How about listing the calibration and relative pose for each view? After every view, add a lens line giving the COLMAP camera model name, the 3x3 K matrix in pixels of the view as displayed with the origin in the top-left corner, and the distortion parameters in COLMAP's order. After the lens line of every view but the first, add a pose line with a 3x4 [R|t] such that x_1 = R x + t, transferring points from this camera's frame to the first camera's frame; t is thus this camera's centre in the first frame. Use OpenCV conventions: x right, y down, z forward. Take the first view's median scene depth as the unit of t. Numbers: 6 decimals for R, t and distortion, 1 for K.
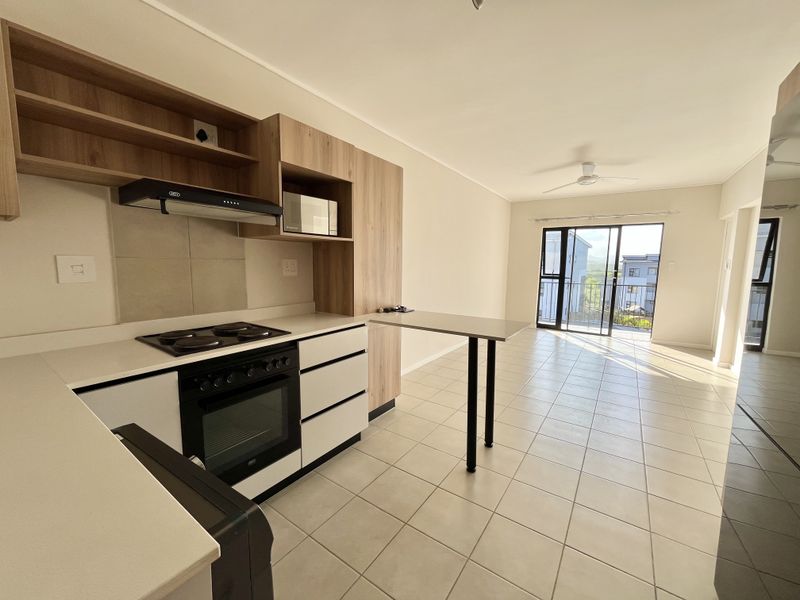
lens RADIAL K [[325.8, 0, 397.6], [0, 325.8, 297.4], [0, 0, 1]] dist [-0.001914, -0.000123]
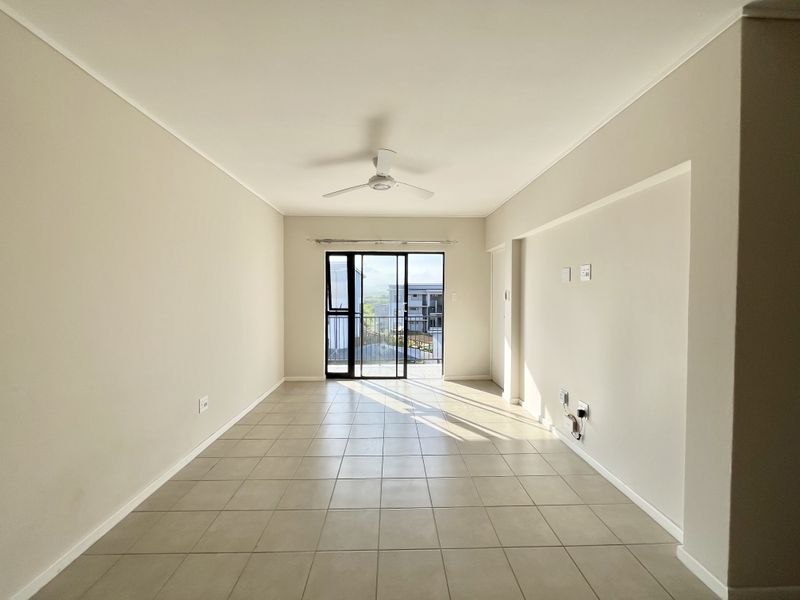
lens RADIAL K [[325.8, 0, 399.6], [0, 325.8, 295.8], [0, 0, 1]] dist [-0.001914, -0.000123]
pose [[0.804684, -0.020822, 0.593338, 0.130174], [0.075444, 0.994869, -0.067404, -0.043153], [-0.588890, 0.099002, 0.802127, 0.296876]]
